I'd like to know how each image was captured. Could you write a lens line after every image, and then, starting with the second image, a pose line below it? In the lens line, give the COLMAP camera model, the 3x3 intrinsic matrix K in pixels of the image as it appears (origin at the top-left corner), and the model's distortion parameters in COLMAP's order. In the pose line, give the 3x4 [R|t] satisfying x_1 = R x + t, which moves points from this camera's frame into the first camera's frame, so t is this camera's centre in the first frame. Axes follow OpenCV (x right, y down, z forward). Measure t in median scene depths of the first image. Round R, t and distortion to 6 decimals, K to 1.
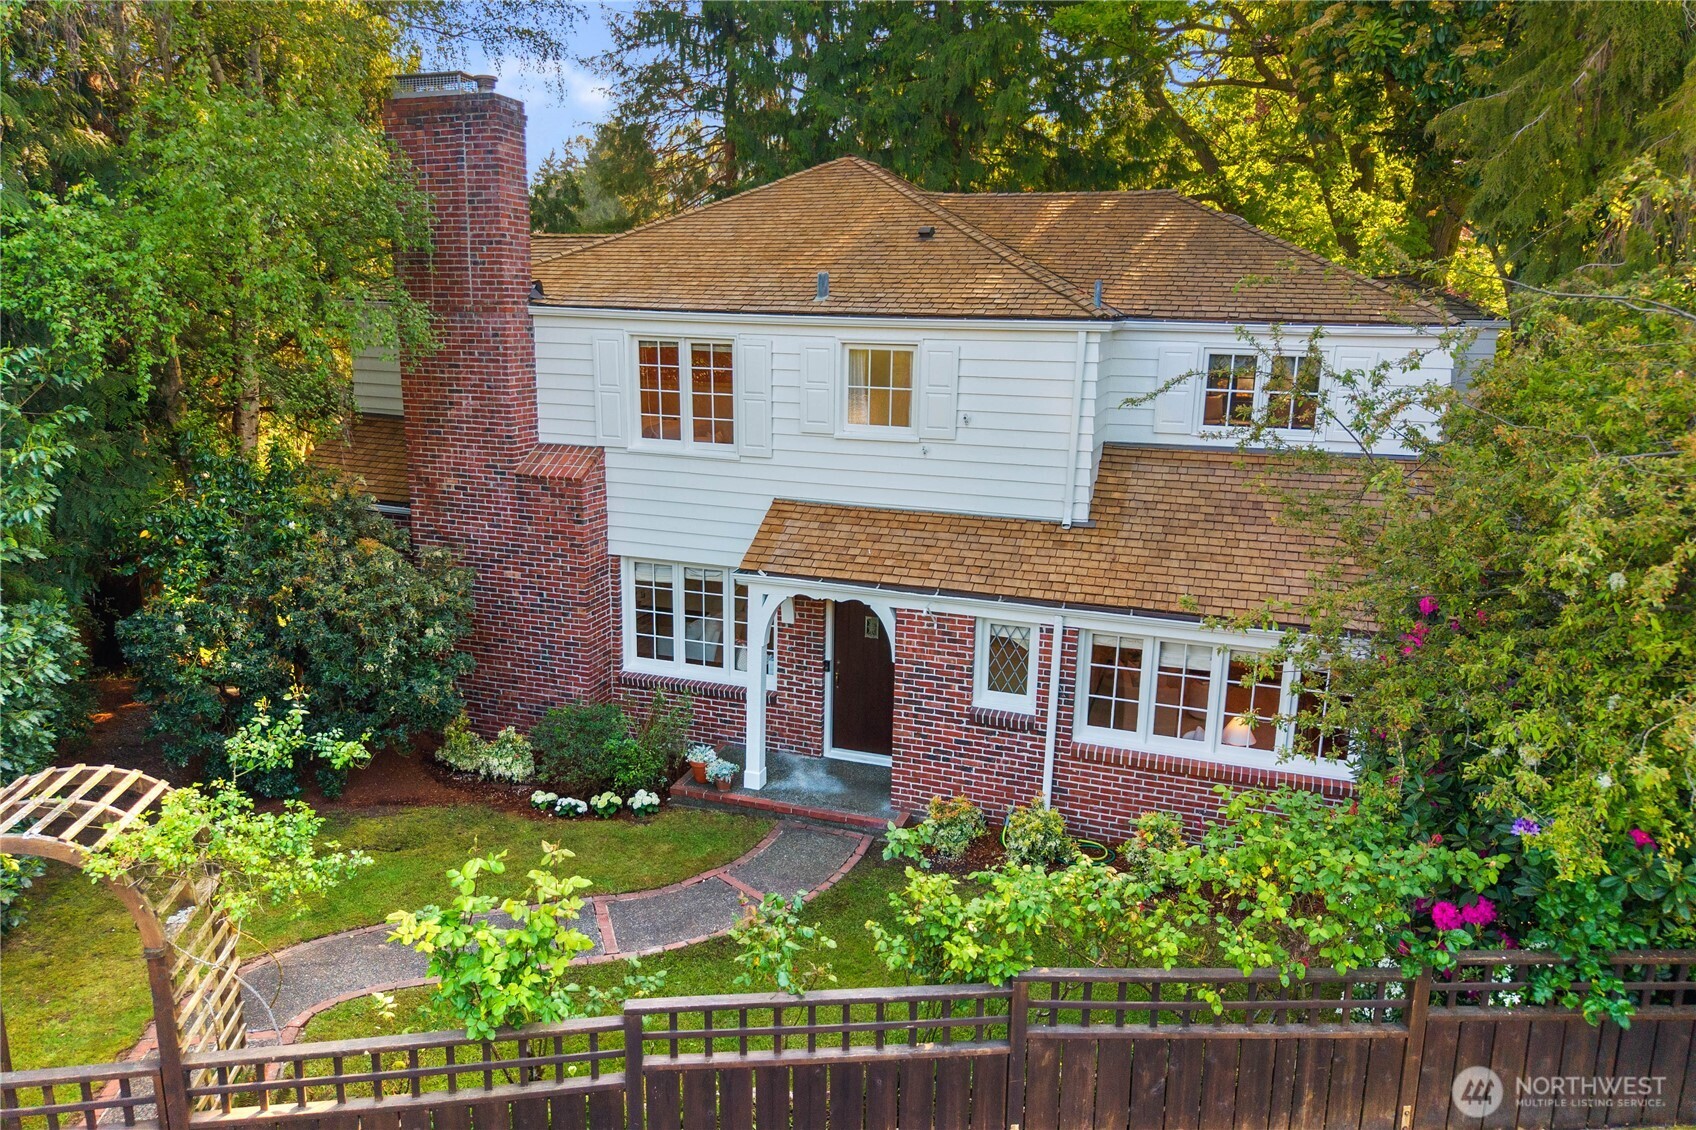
lens RADIAL K [[1120.5, 0, 848.0], [0, 1120.5, 565.0], [0, 0, 1]] dist [0.136749, -0.339649]
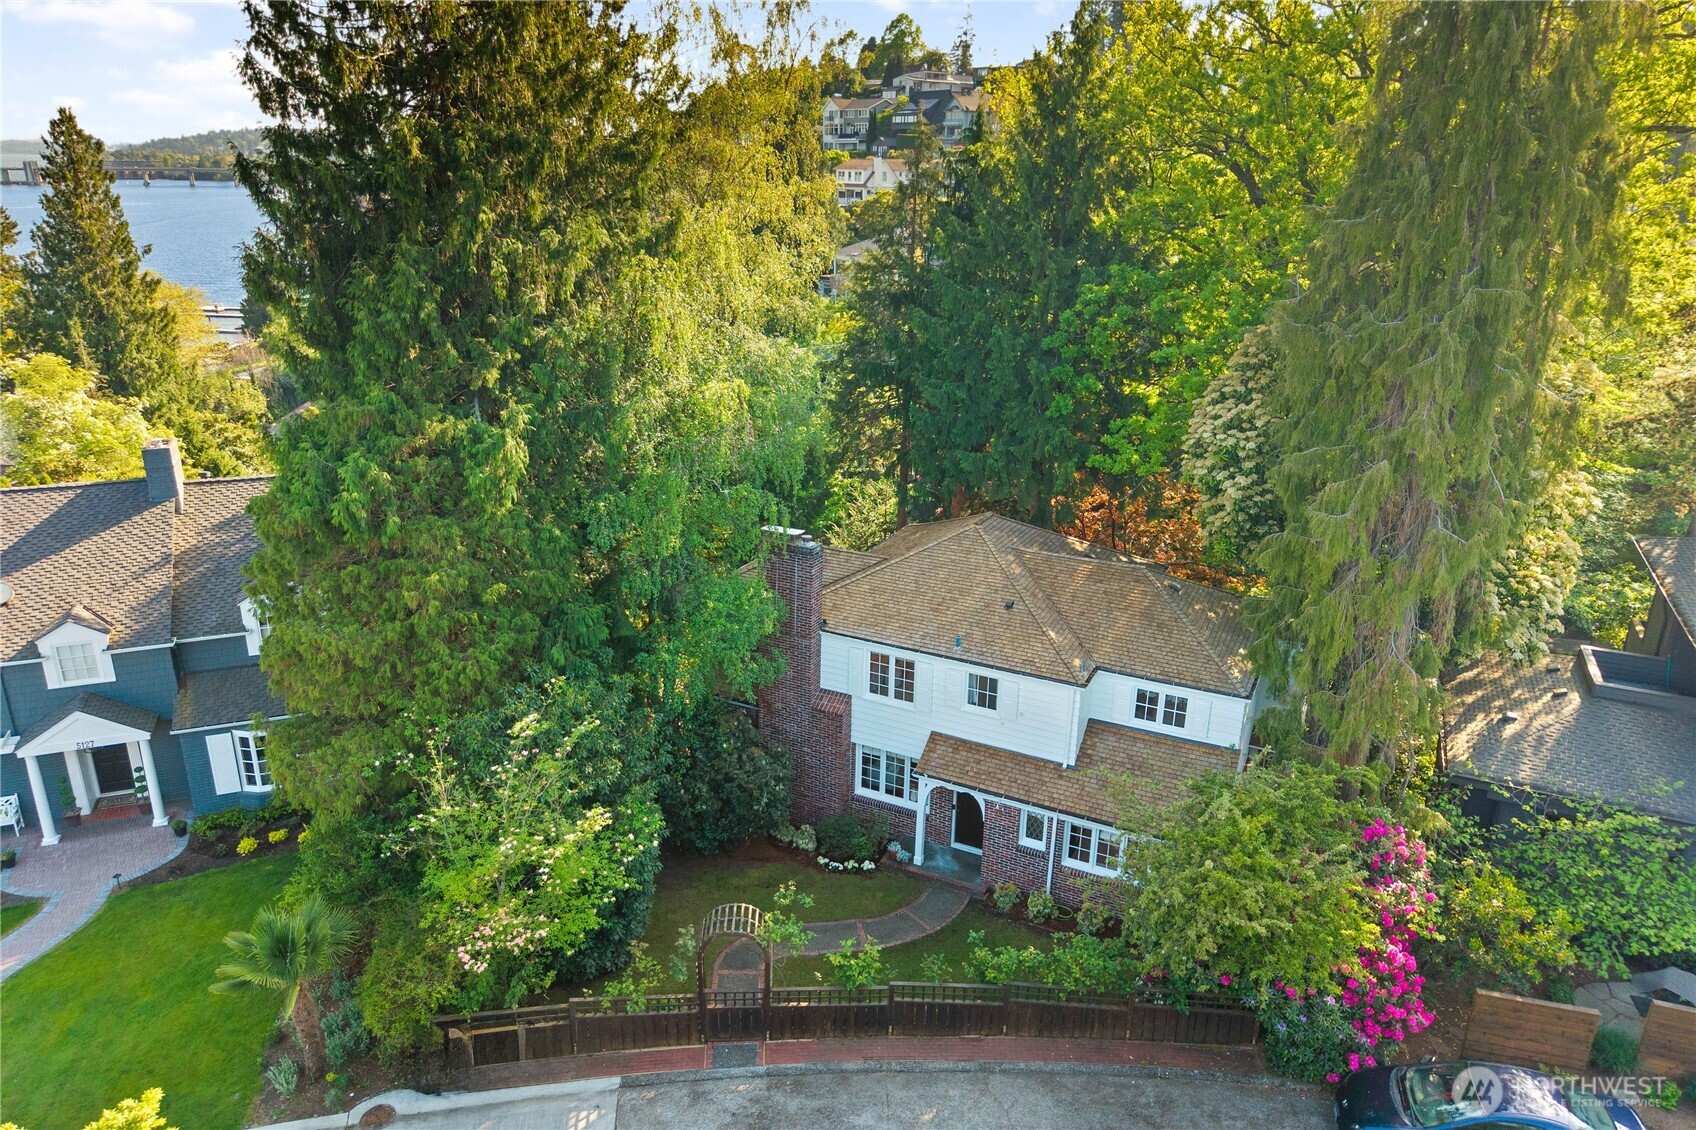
lens RADIAL K [[1120.5, 0, 848.0], [0, 1120.5, 565.0], [0, 0, 1]] dist [0.136749, -0.339649]
pose [[0.992260, 0.040937, -0.117237, 0.014593], [-0.029158, 0.994512, 0.100481, -0.599935], [0.120707, -0.096285, 0.988008, -1.131840]]
